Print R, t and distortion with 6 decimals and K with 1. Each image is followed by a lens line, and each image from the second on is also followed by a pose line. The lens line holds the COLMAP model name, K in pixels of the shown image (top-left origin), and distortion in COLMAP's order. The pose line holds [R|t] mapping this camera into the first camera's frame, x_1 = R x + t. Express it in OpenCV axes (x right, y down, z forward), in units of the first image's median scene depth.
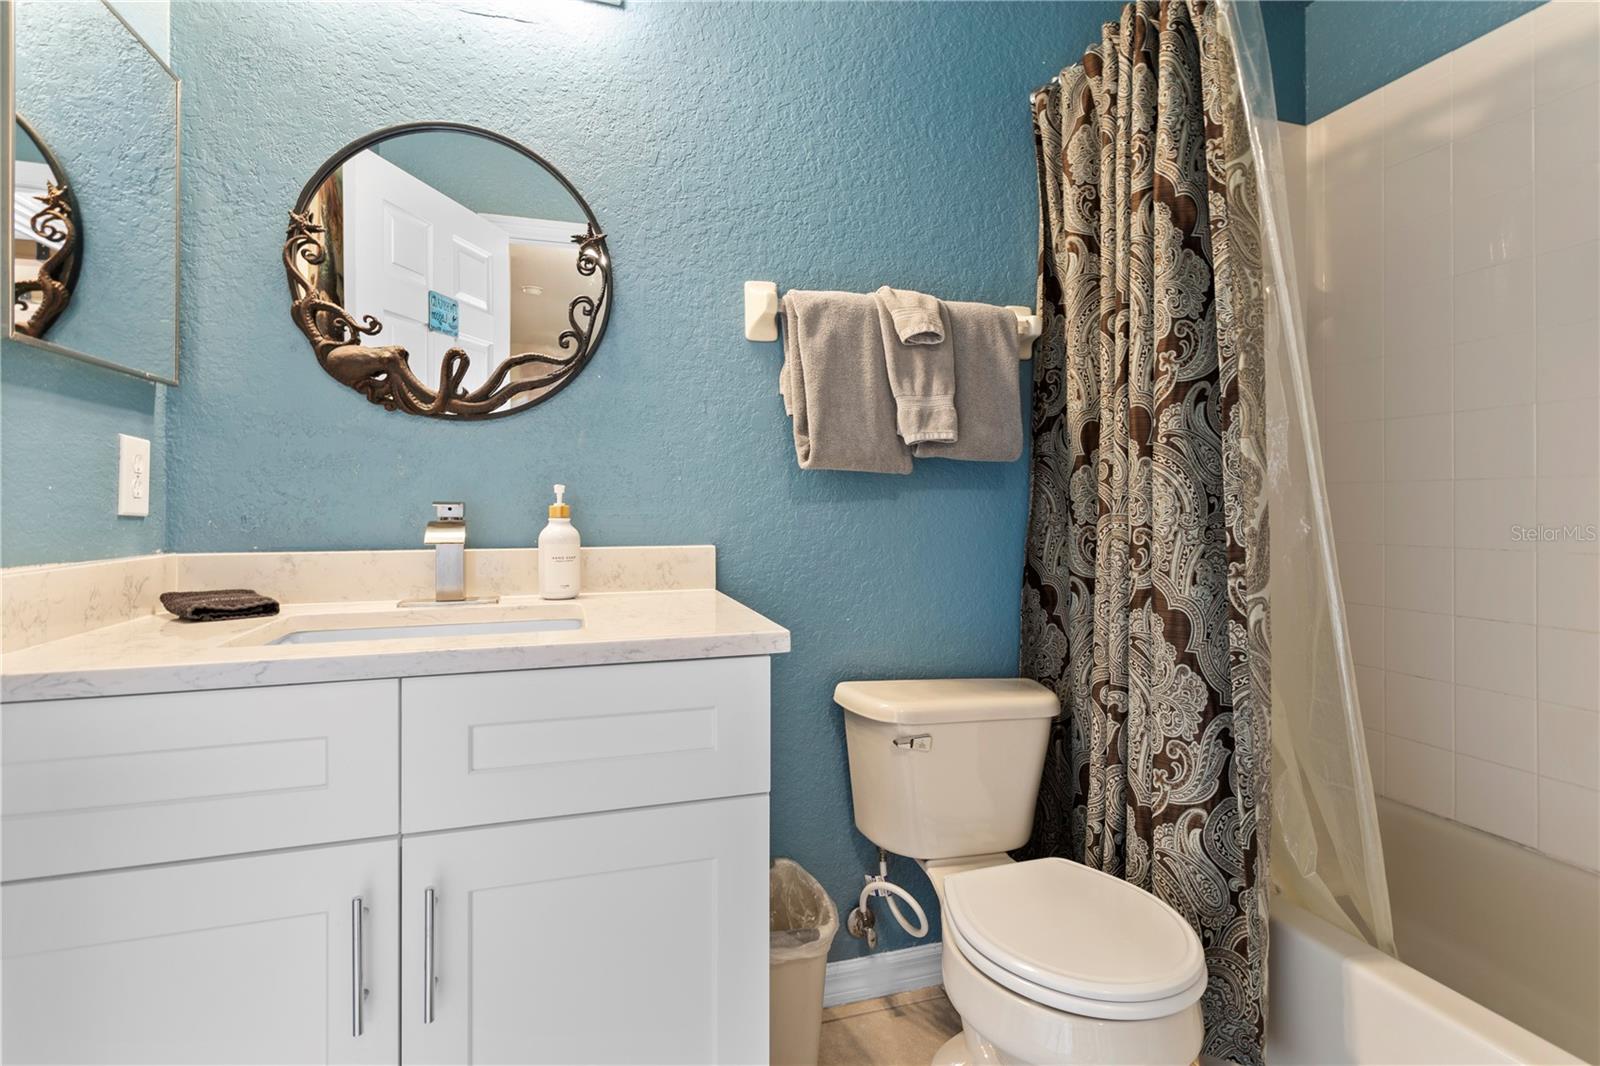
lens RADIAL K [[782.8, 0, 796.2], [0, 782.8, 499.4], [0, 0, 1]] dist [0.000074, 0.000364]
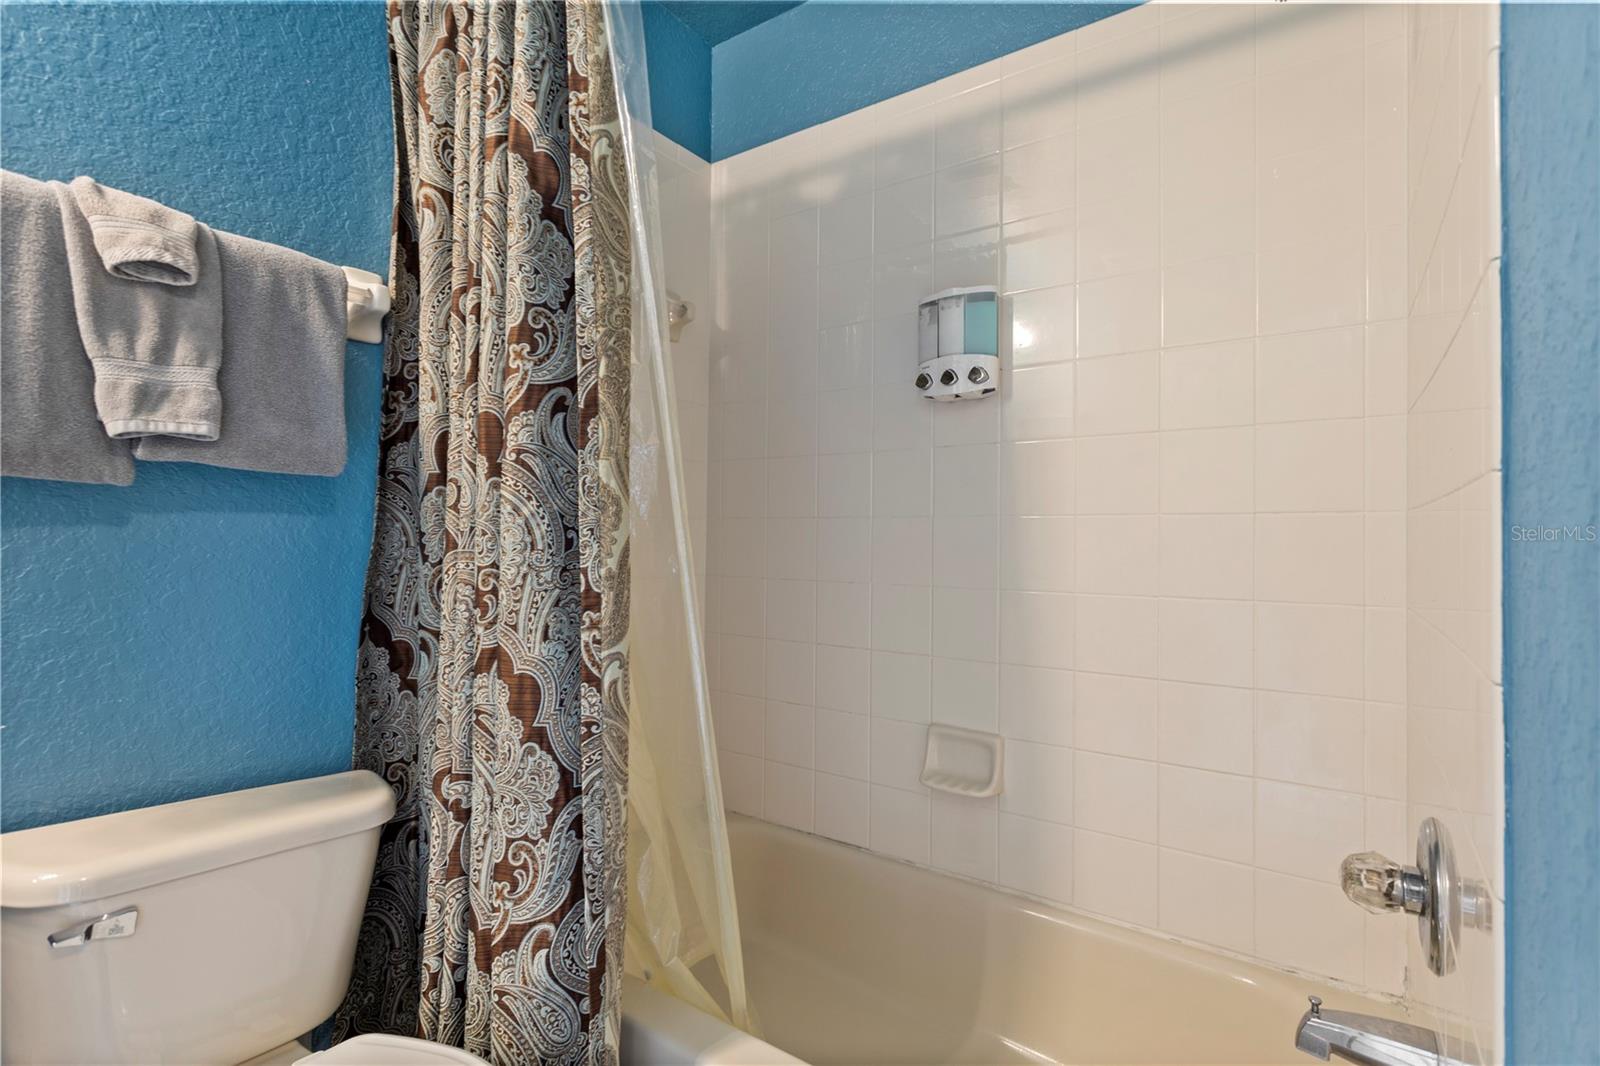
lens RADIAL K [[782.8, 0, 796.2], [0, 782.8, 499.4], [0, 0, 1]] dist [0.000074, 0.000364]
pose [[0.799137, 0.040145, 0.599807, 0.226397], [-0.018012, 0.998919, -0.042860, -0.004603], [-0.600879, 0.023447, 0.798996, 0.205703]]
